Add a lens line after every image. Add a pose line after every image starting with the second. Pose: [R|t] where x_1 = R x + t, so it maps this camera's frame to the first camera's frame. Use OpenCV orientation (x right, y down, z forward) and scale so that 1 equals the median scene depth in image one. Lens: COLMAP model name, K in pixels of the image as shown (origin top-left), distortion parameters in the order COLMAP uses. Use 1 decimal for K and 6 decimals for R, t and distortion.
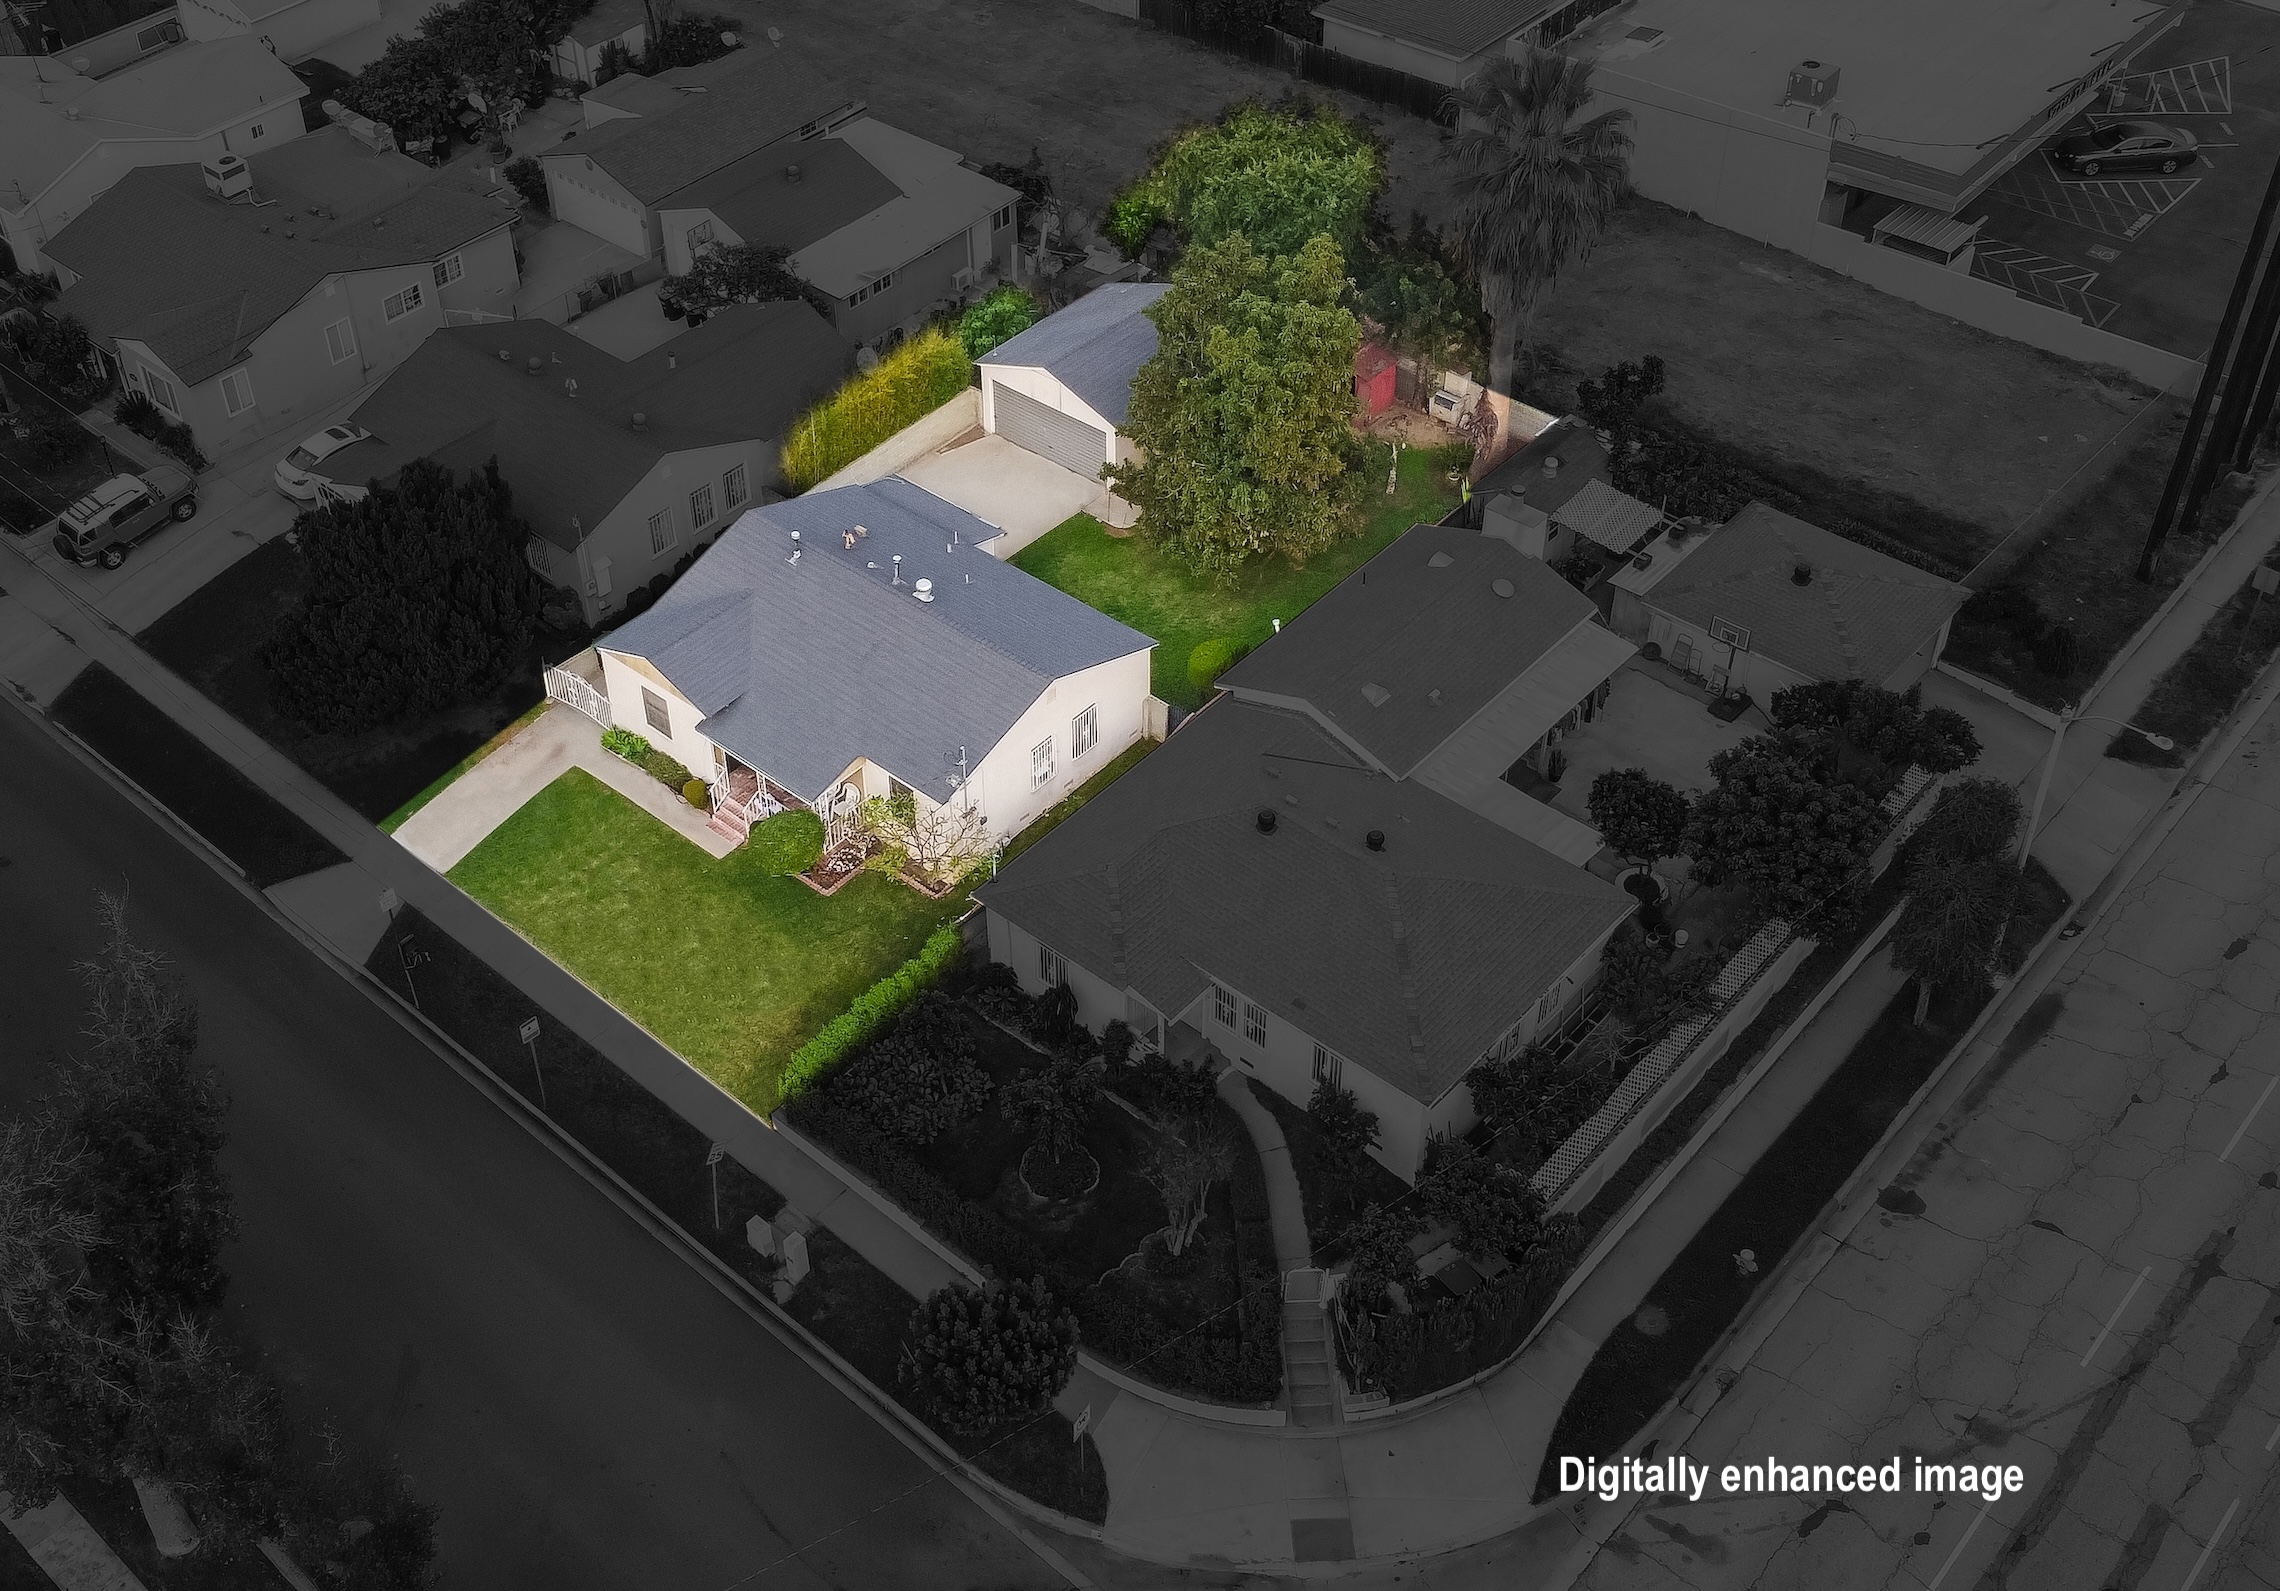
lens RADIAL K [[2389.6, 0, 1140.6], [0, 2389.6, 692.9], [0, 0, 1]] dist [0.010887, -0.007442]
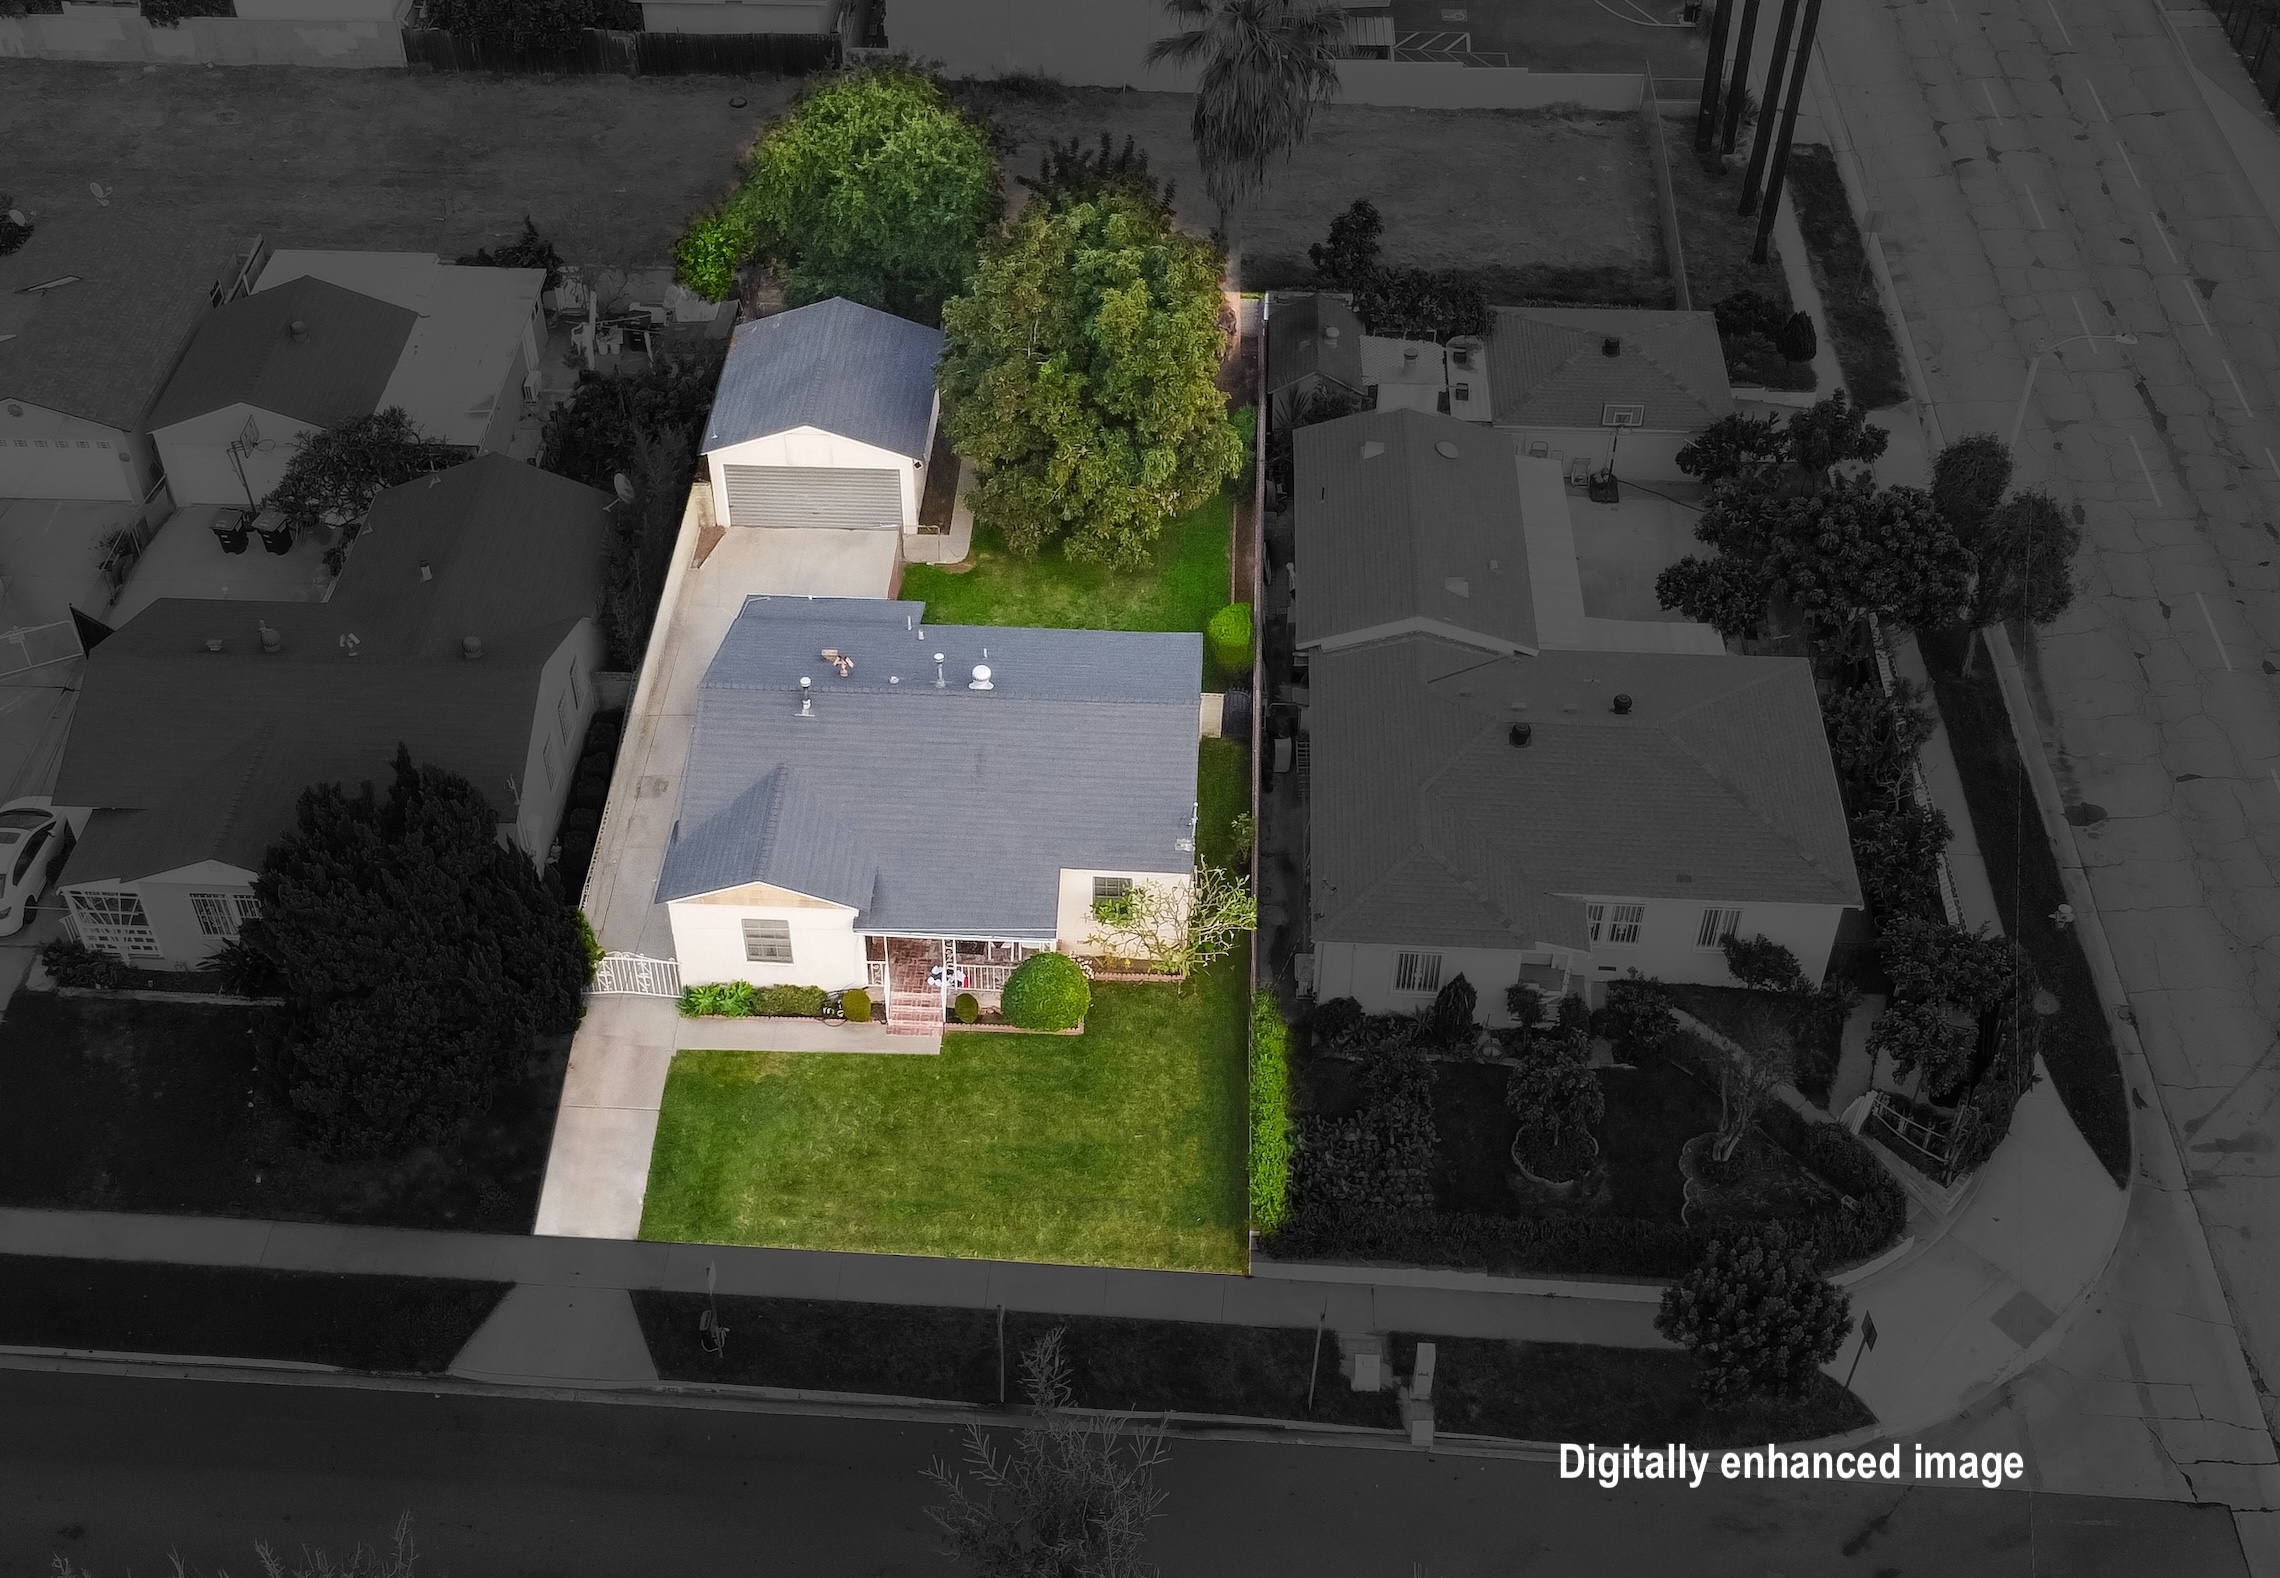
lens RADIAL K [[2394.8, 0, 1140.0], [0, 2394.8, 789.0], [0, 0, 1]] dist [0.010259, -0.005960]
pose [[0.788434, -0.408844, 0.459586, -0.463313], [0.385352, 0.910656, 0.149029, -0.114179], [-0.479454, 0.059603, 0.875541, 0.214027]]
